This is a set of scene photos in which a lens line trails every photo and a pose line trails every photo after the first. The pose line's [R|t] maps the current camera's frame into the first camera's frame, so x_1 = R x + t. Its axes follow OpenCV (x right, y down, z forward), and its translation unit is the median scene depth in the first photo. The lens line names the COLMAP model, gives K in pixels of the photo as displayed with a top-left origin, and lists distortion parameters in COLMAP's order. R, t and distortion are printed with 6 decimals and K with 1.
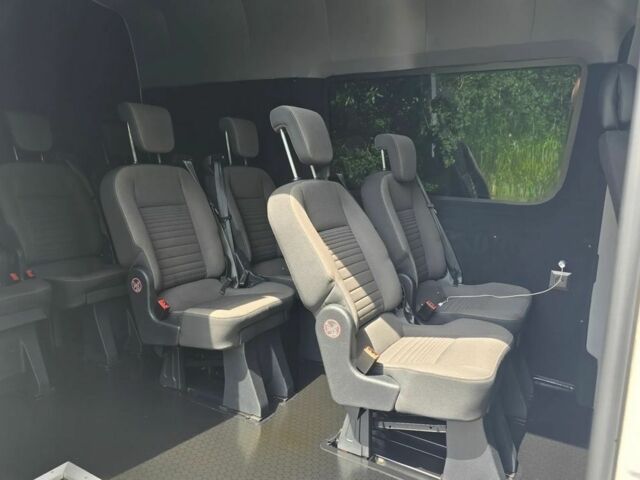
lens RADIAL K [[459.9, 0, 346.2], [0, 459.9, 240.9], [0, 0, 1]] dist [0.095846, -0.101168]
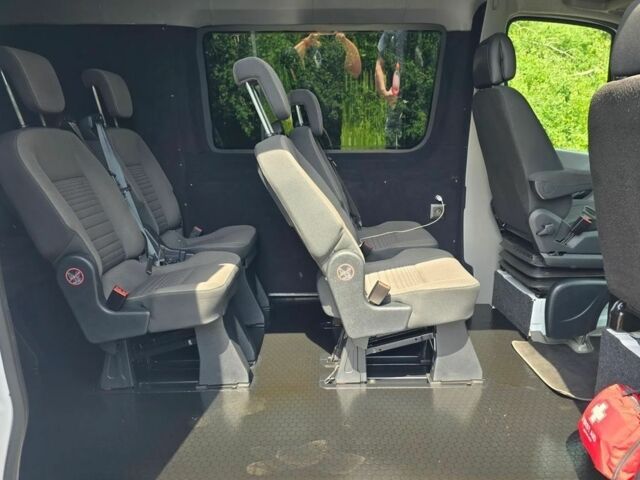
lens RADIAL K [[459.9, 0, 346.2], [0, 459.9, 240.9], [0, 0, 1]] dist [0.095846, -0.101168]
pose [[0.863921, -0.156090, 0.478828, -0.427359], [0.119597, 0.987146, 0.106011, 0.002809], [-0.489220, -0.034319, 0.871485, 0.050367]]
